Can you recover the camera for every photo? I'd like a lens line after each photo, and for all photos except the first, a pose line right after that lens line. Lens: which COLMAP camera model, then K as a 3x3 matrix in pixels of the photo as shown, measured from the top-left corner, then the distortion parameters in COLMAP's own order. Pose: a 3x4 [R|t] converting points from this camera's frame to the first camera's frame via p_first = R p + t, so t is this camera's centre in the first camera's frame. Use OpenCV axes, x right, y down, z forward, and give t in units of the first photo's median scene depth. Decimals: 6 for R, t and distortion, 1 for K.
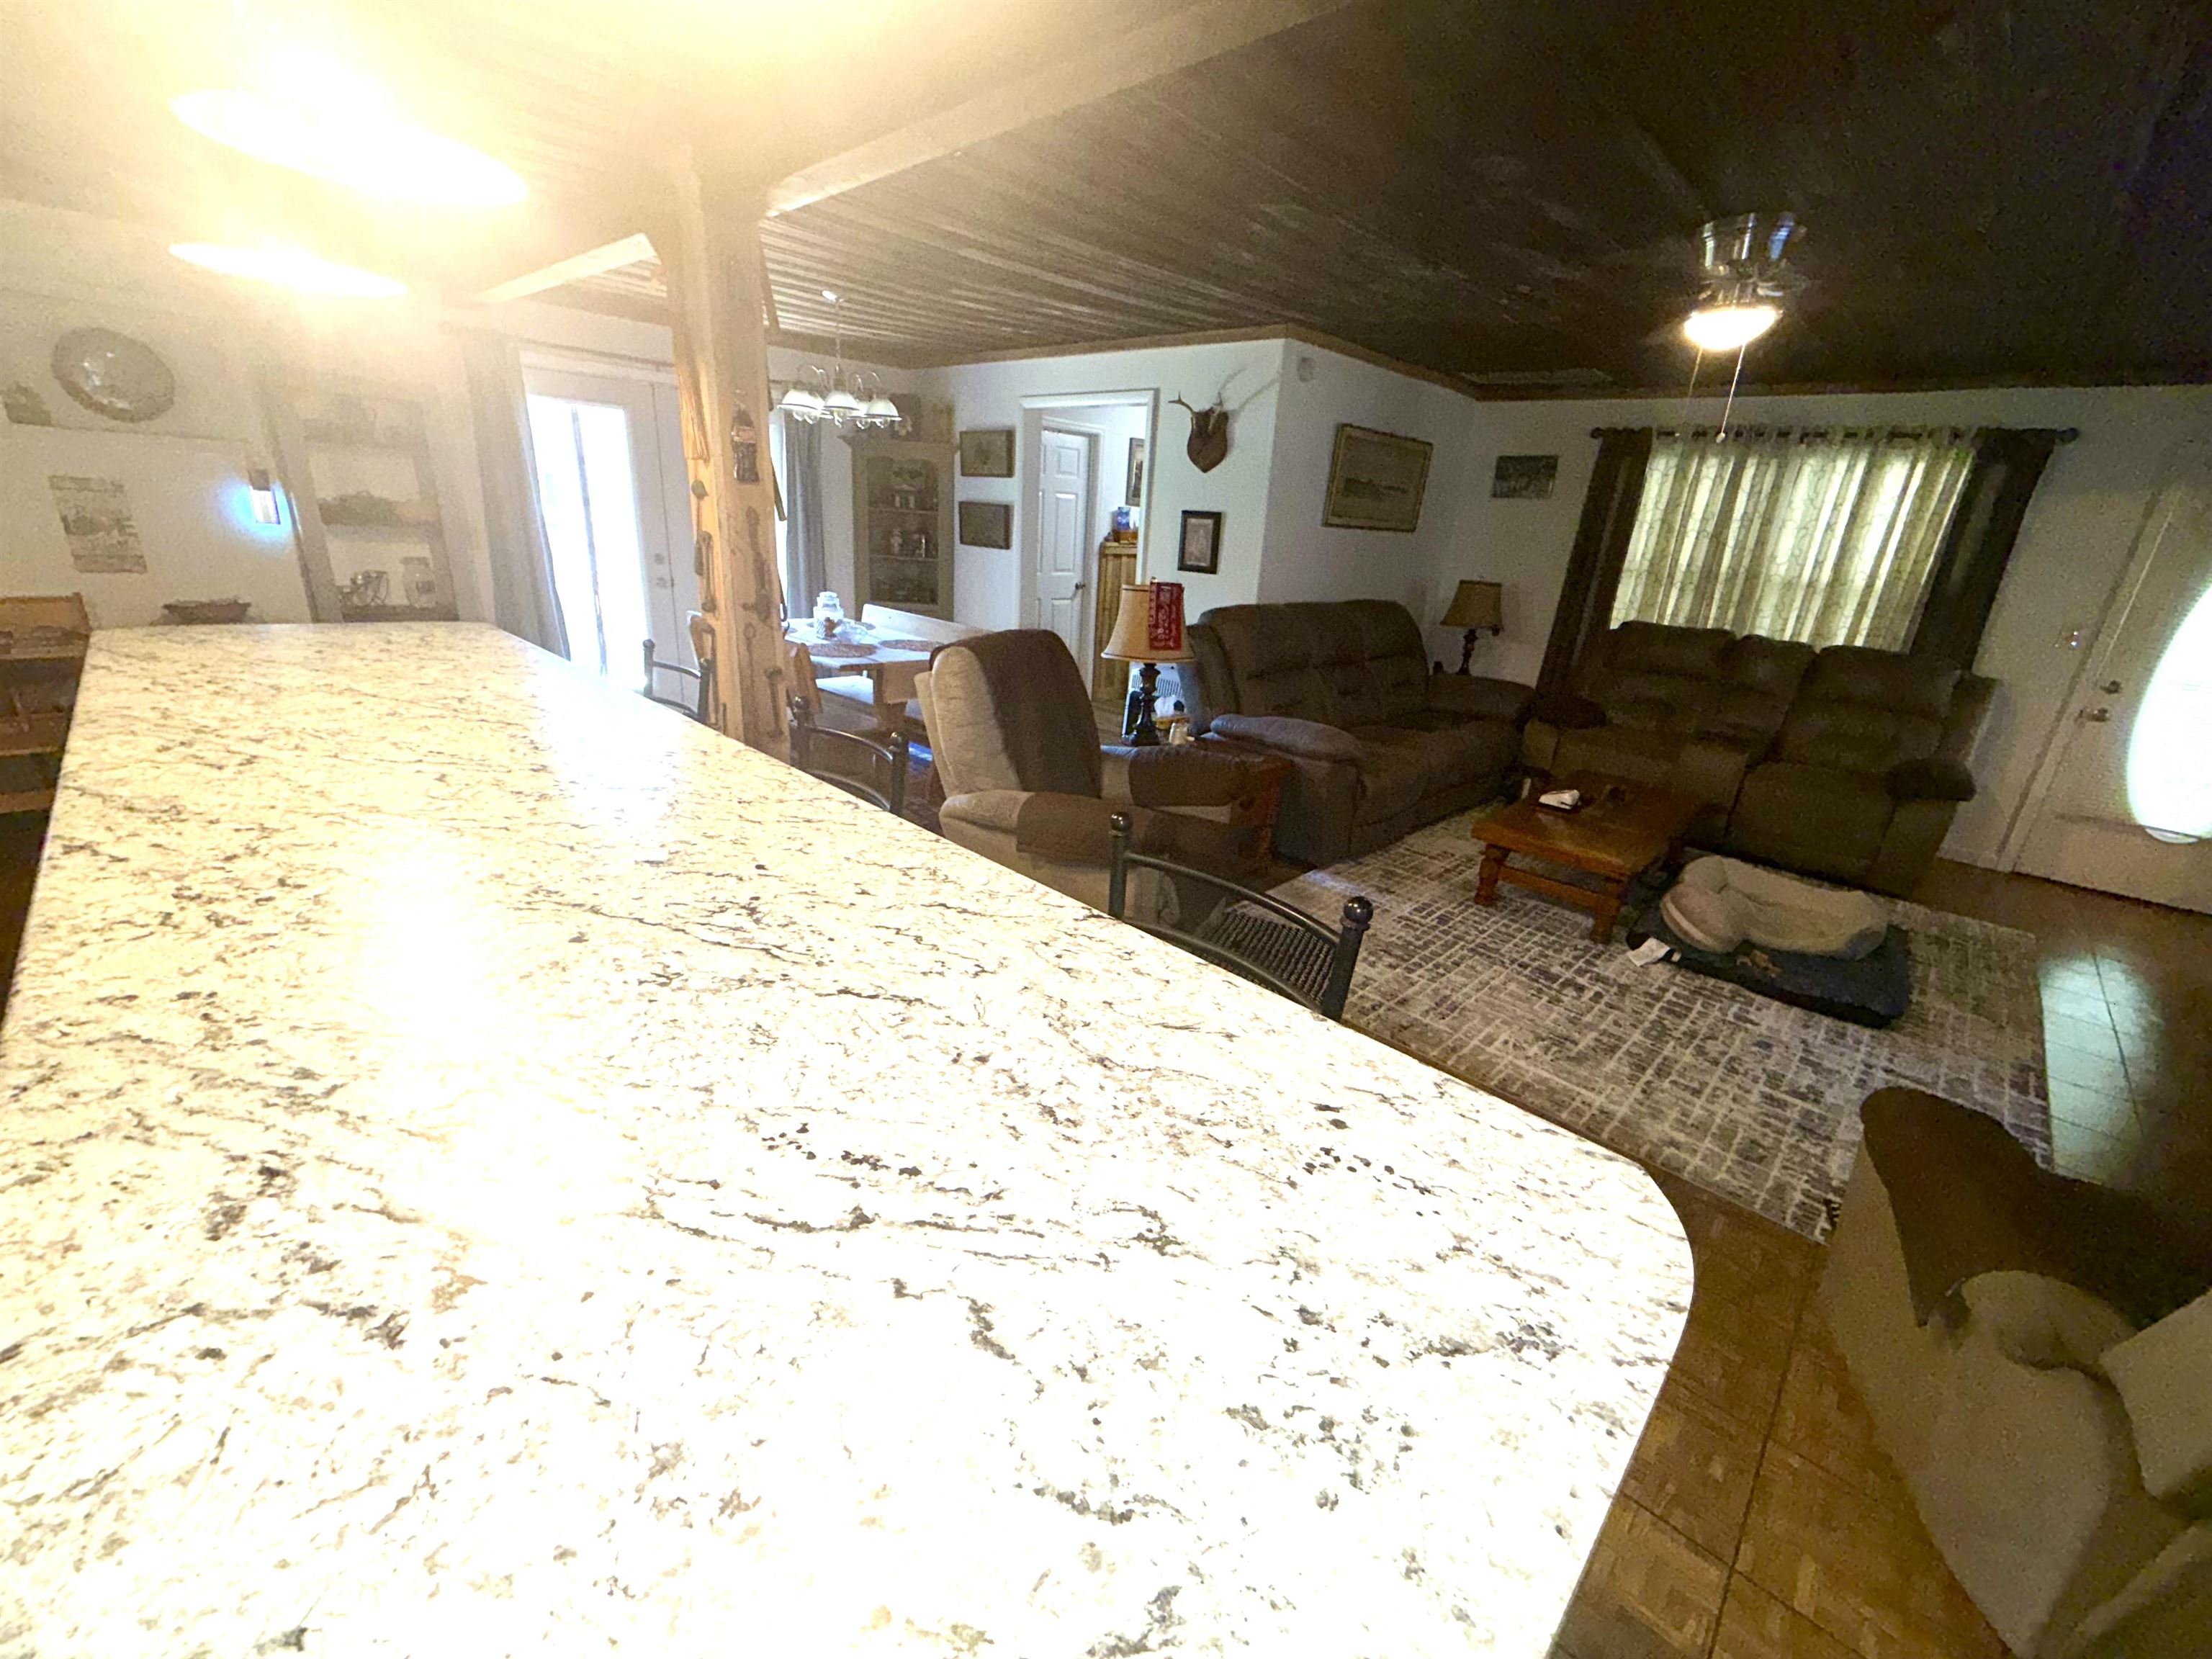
lens RADIAL K [[888.5, 0, 1103.6], [0, 888.5, 828.2], [0, 0, 1]] dist [-0.001432, 0.000783]
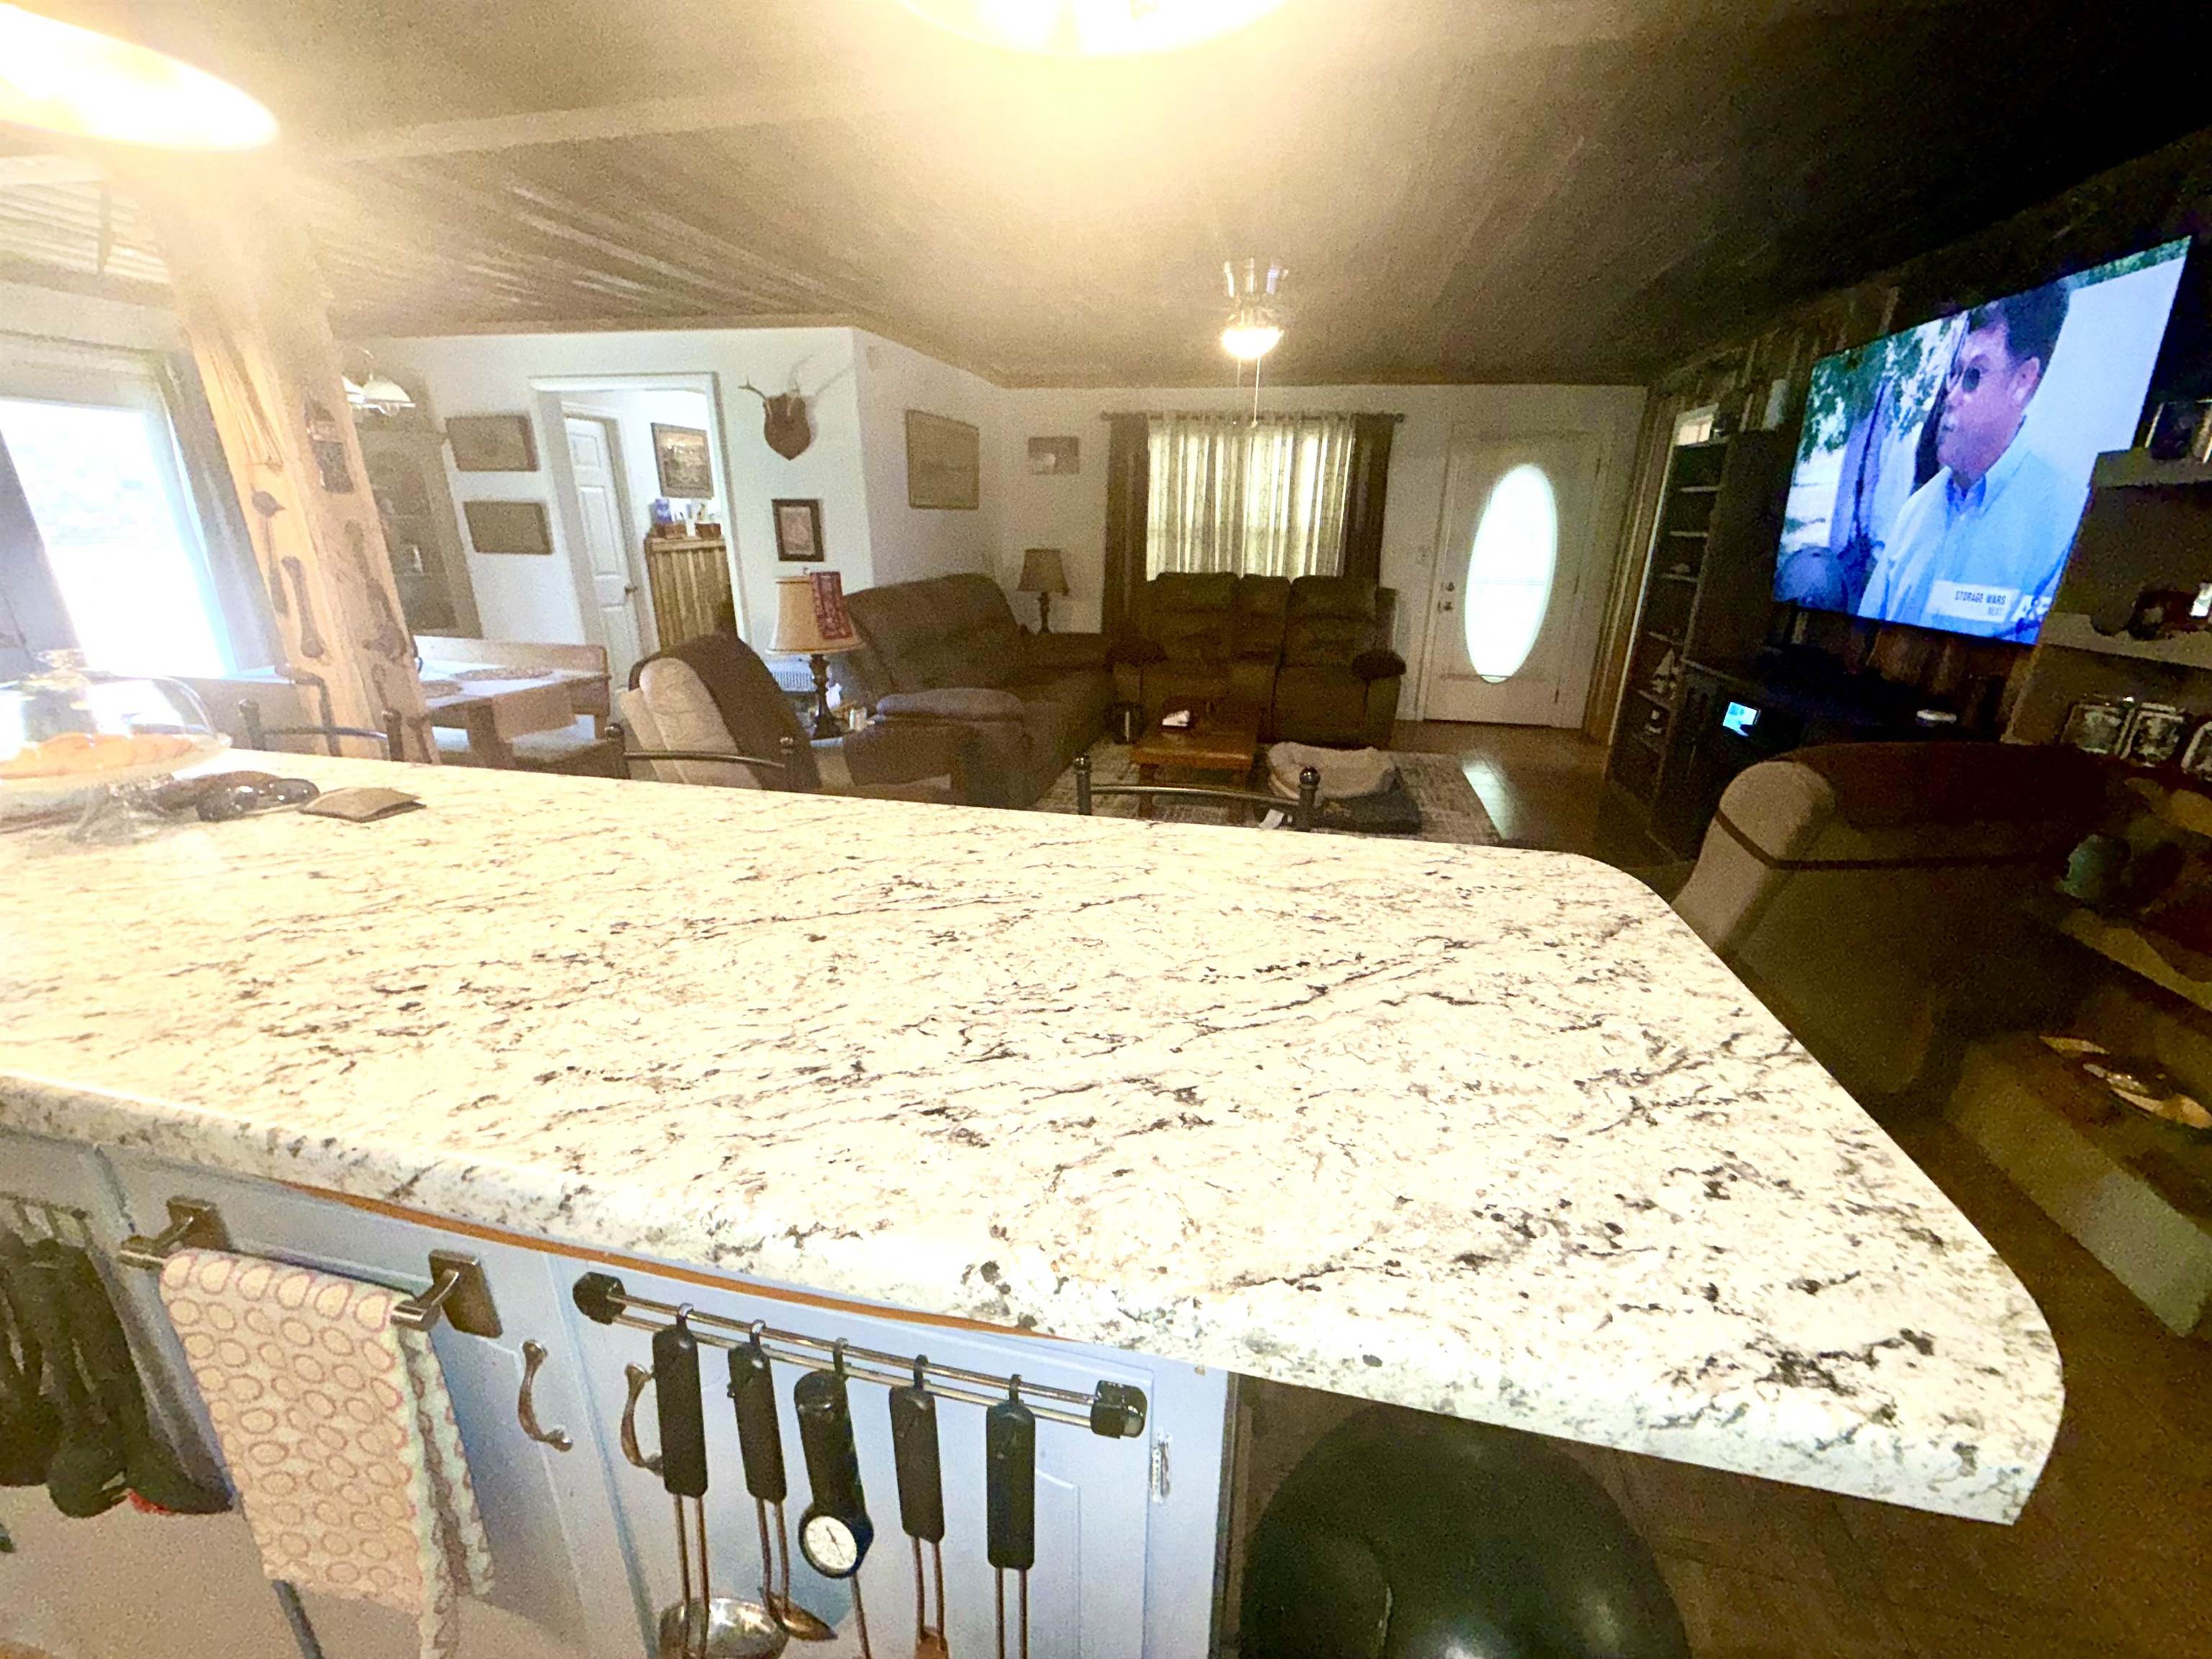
lens RADIAL K [[888.5, 0, 1107.6], [0, 888.5, 826.9], [0, 0, 1]] dist [-0.001432, 0.000783]
pose [[0.848154, -0.225666, 0.479281, -0.177158], [0.216574, 0.973377, 0.075050, -0.001526], [-0.483457, 0.040146, 0.874447, -0.019444]]
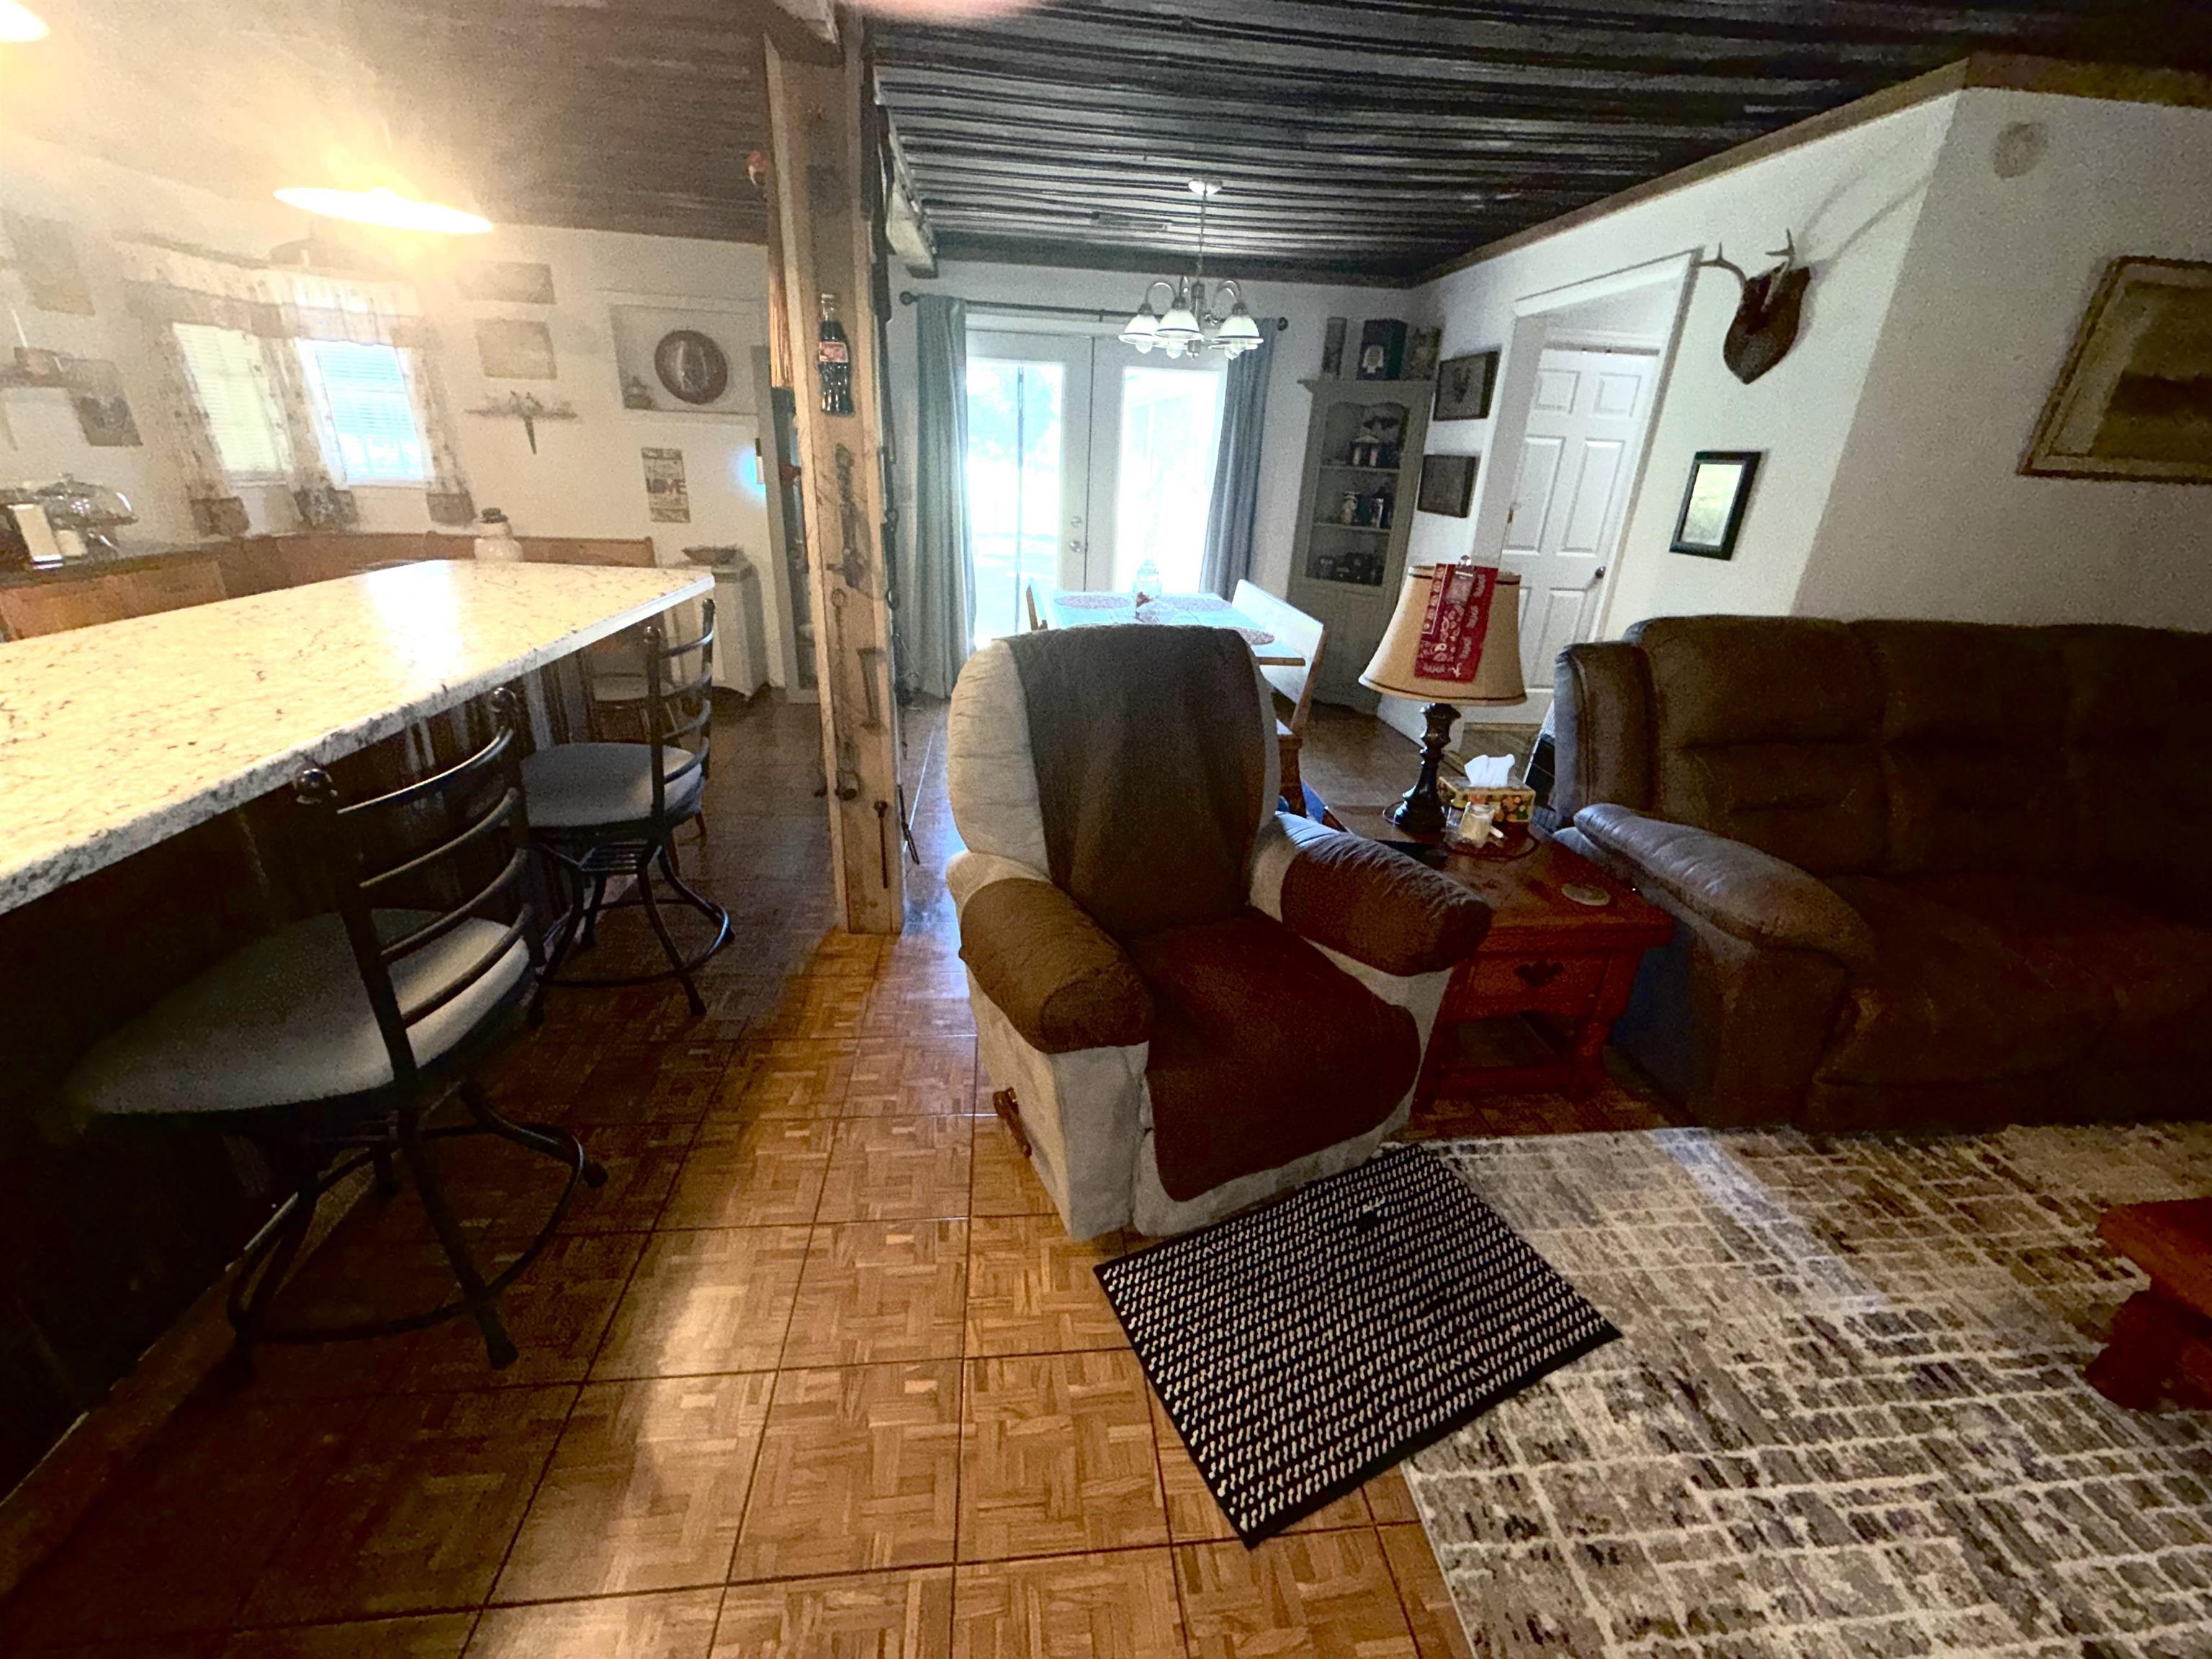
lens RADIAL K [[888.5, 0, 1101.2], [0, 888.5, 828.5], [0, 0, 1]] dist [-0.001432, 0.000783]
pose [[0.769565, 0.222097, -0.598700, 0.234769], [-0.207515, 0.973661, 0.094455, -0.099217], [0.603909, 0.051550, 0.795384, 0.349540]]
